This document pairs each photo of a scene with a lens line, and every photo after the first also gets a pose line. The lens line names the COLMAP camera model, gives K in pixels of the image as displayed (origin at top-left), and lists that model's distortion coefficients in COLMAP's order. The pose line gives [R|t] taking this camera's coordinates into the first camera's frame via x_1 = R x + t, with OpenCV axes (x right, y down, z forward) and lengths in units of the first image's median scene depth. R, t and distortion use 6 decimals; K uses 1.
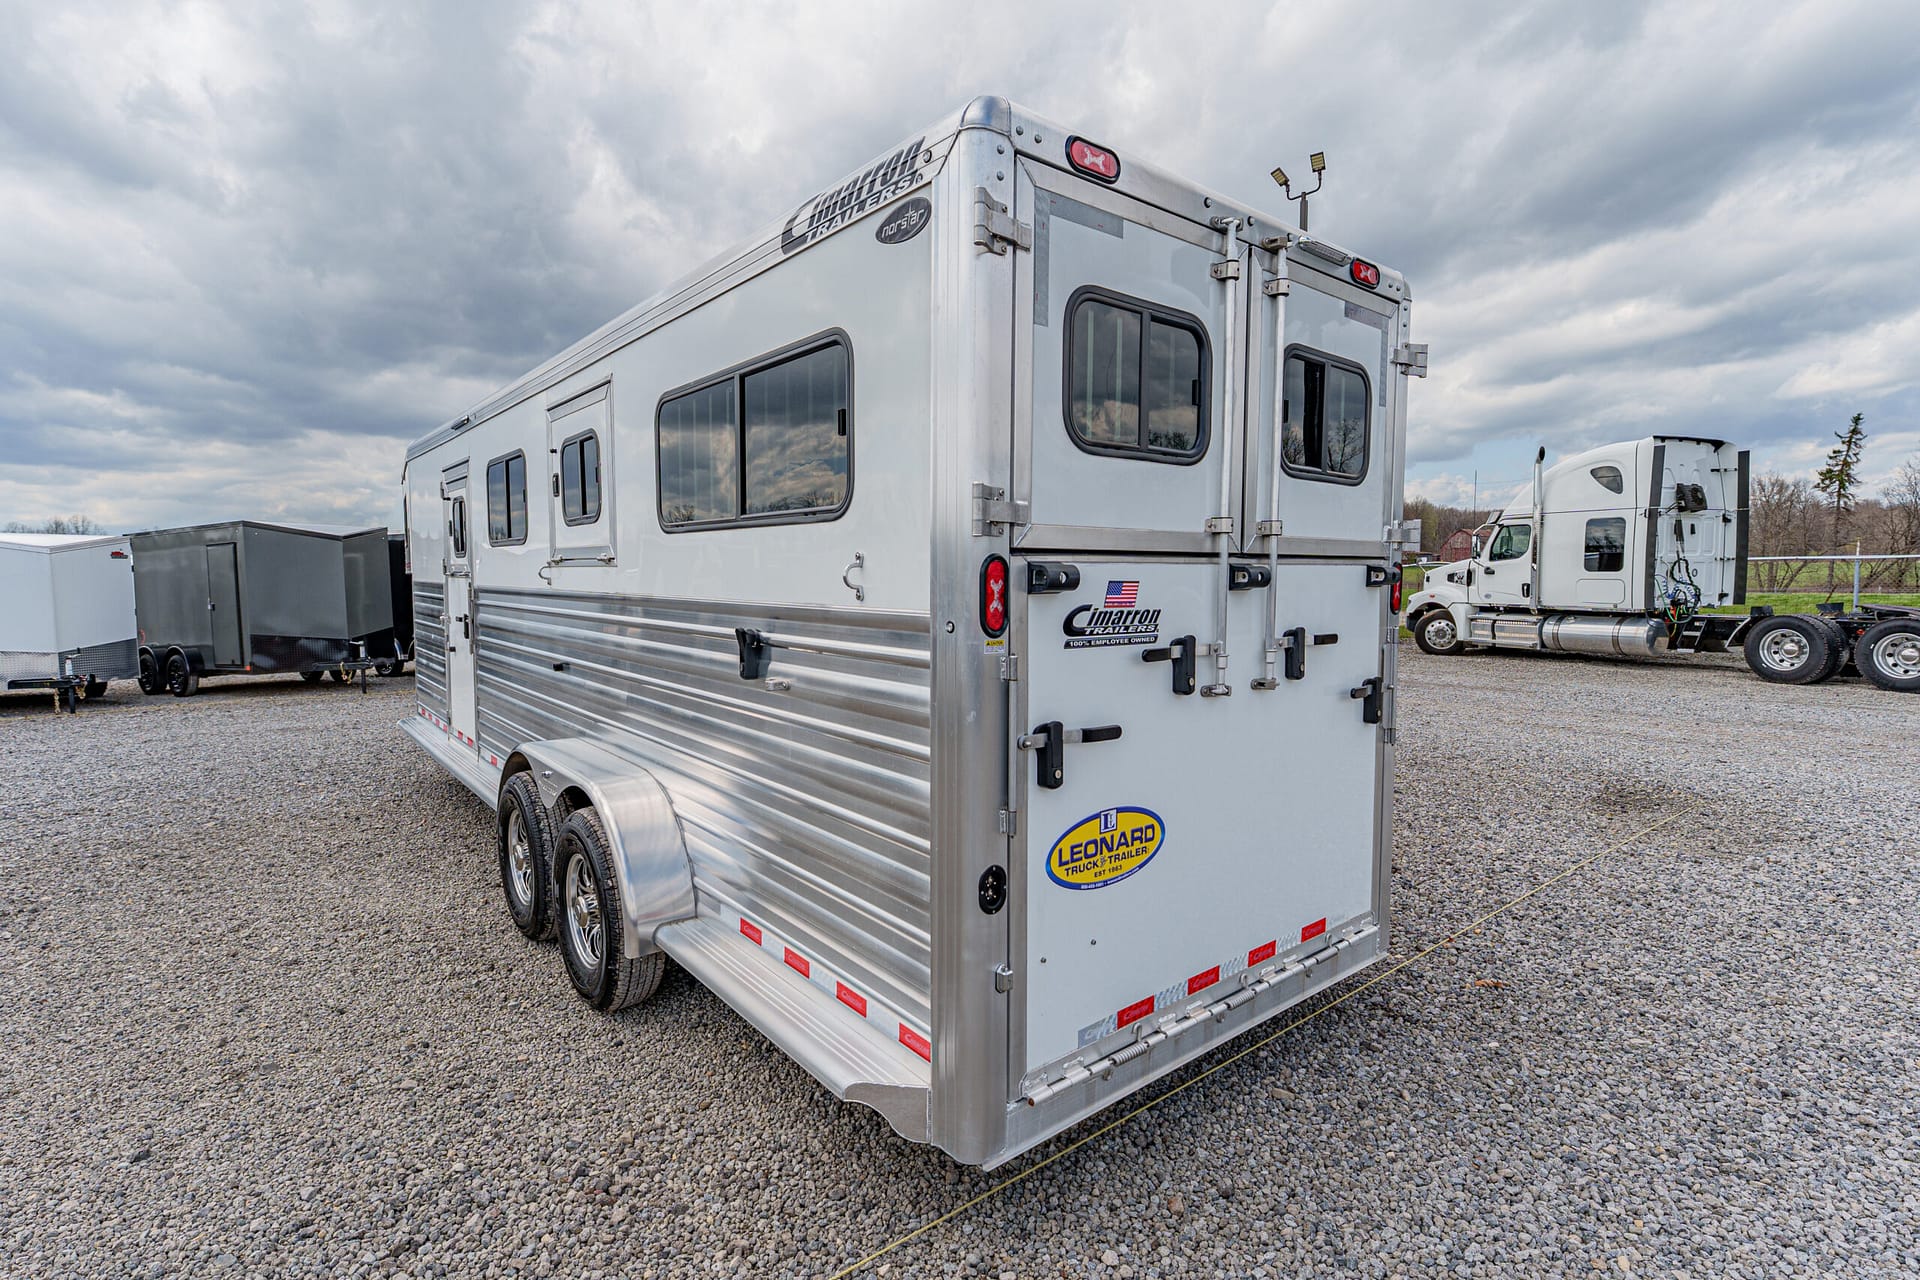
lens RADIAL K [[920.2, 0, 960.0], [0, 920.2, 640.0], [0, 0, 1]] dist [-0.000995, 0.000014]
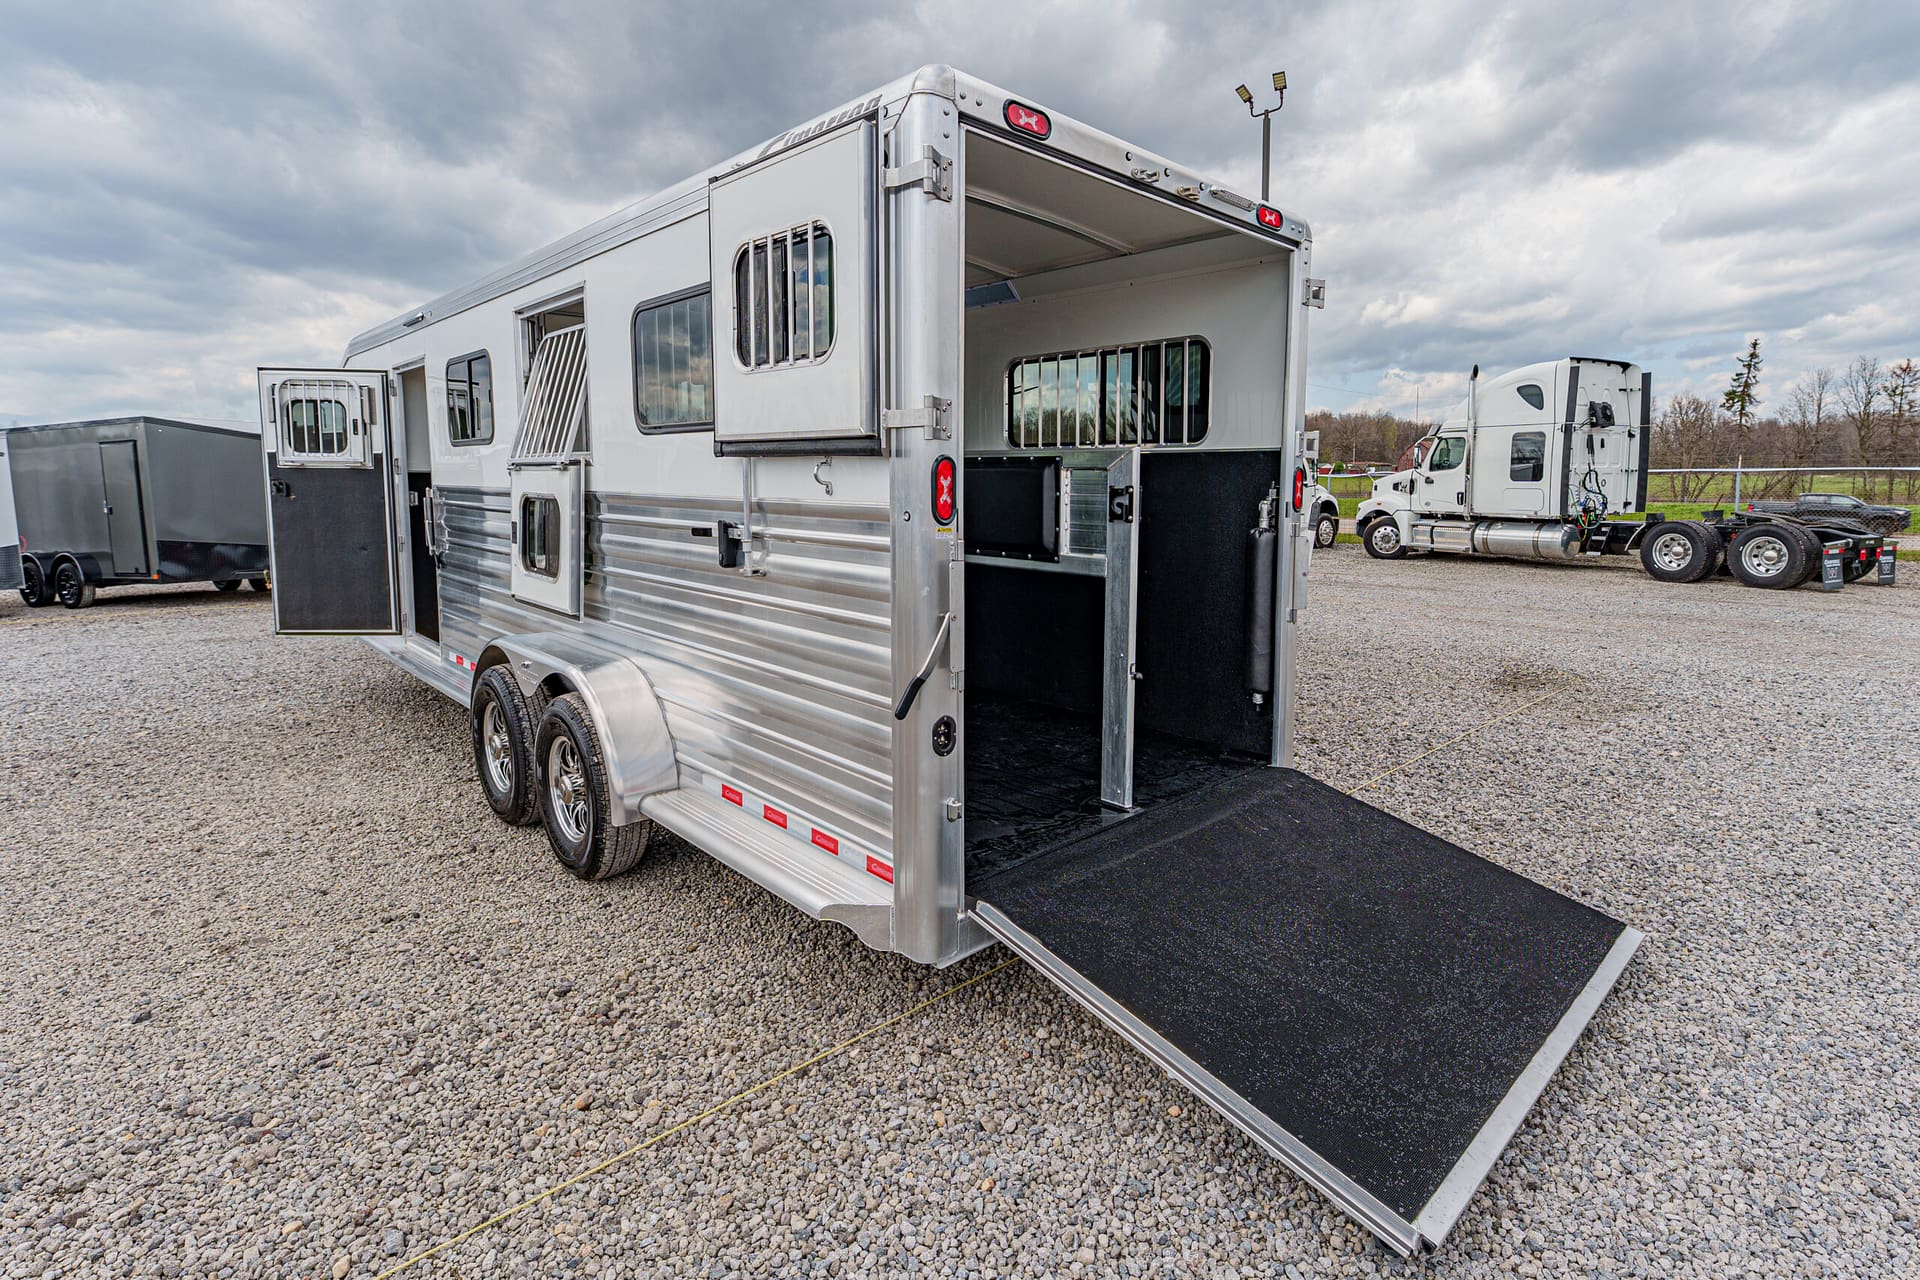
lens RADIAL K [[928.2, 0, 1045.6], [0, 928.2, 576.7], [0, 0, 1]] dist [-0.000170, 0.000172]
pose [[0.992966, -0.005950, 0.118246, 0.015621], [0.002355, 0.999531, 0.030521, 0.017167], [-0.118372, -0.030028, 0.992515, -0.130586]]
